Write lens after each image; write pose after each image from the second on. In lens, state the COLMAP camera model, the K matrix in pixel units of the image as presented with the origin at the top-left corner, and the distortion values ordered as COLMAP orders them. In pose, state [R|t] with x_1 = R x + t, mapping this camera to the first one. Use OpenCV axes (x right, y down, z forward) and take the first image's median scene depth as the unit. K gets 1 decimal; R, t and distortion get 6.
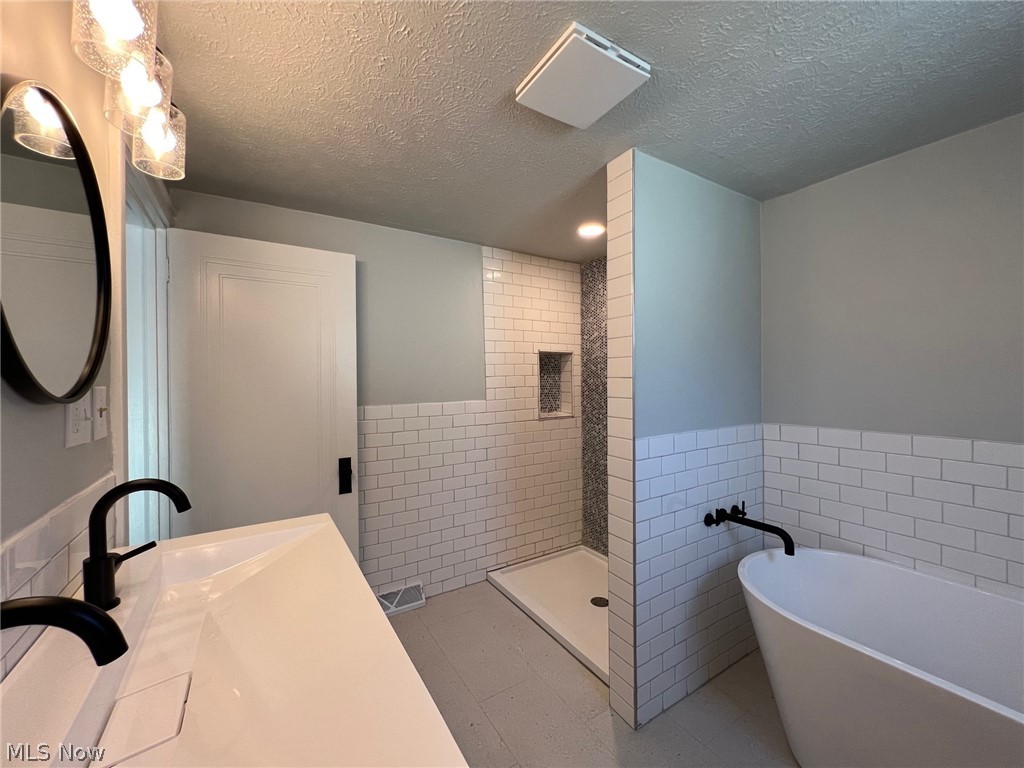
lens RADIAL K [[412.9, 0, 514.6], [0, 412.9, 380.4], [0, 0, 1]] dist [-0.000790, 0.000828]
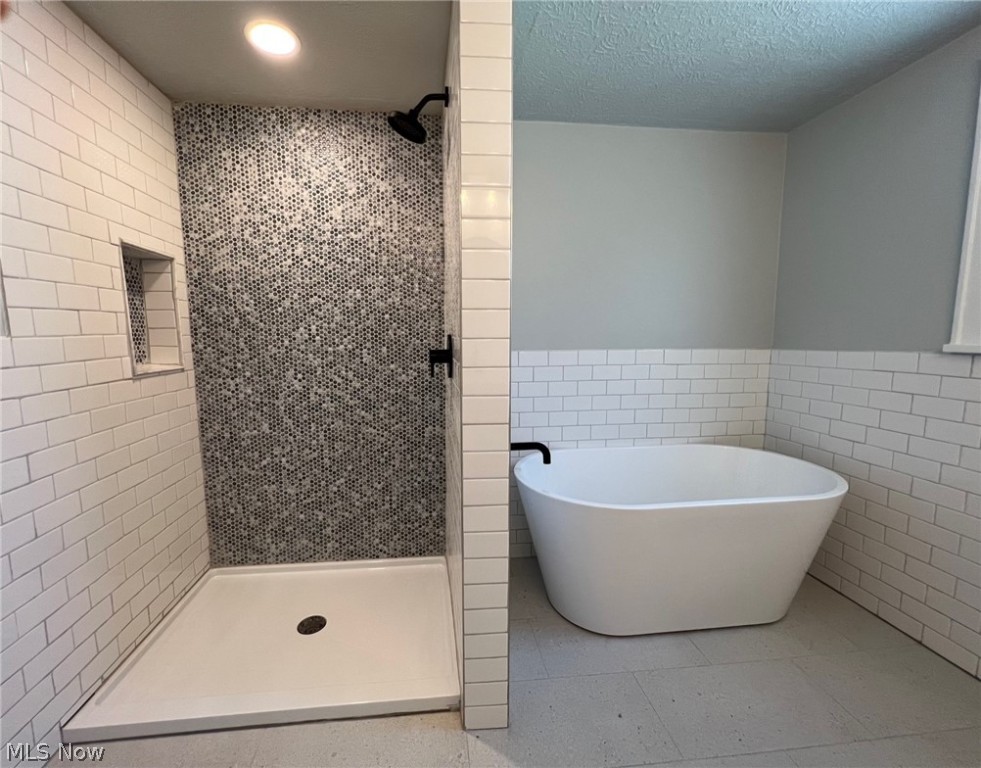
lens RADIAL K [[408.2, 0, 464.7], [0, 408.2, 381.2], [0, 0, 1]] dist [-0.002396, -0.000010]
pose [[0.445864, -0.096275, 0.889908, -0.201444], [0.008075, 0.994591, 0.103554, 0.047662], [-0.895064, -0.038985, 0.444229, 0.387366]]
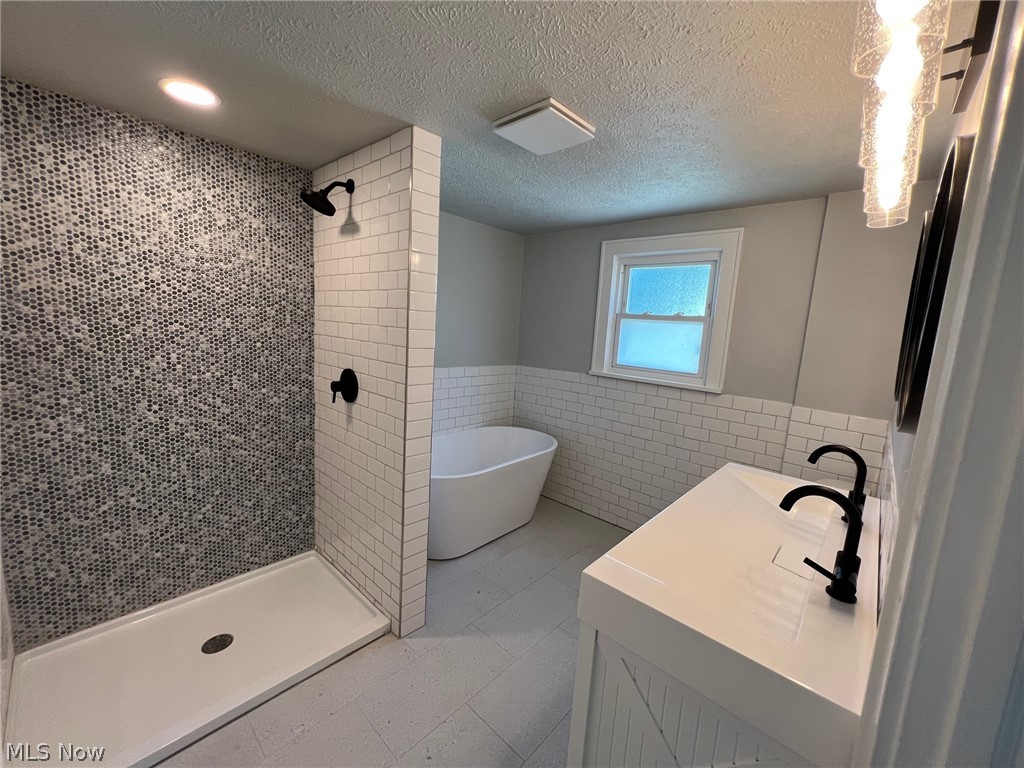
lens RADIAL K [[412.9, 0, 507.8], [0, 412.9, 379.6], [0, 0, 1]] dist [-0.000790, 0.000828]
pose [[-0.263590, -0.142329, 0.954077, -0.453327], [-0.052664, 0.989703, 0.133094, -0.043681], [-0.963196, -0.015163, -0.268372, 0.567512]]
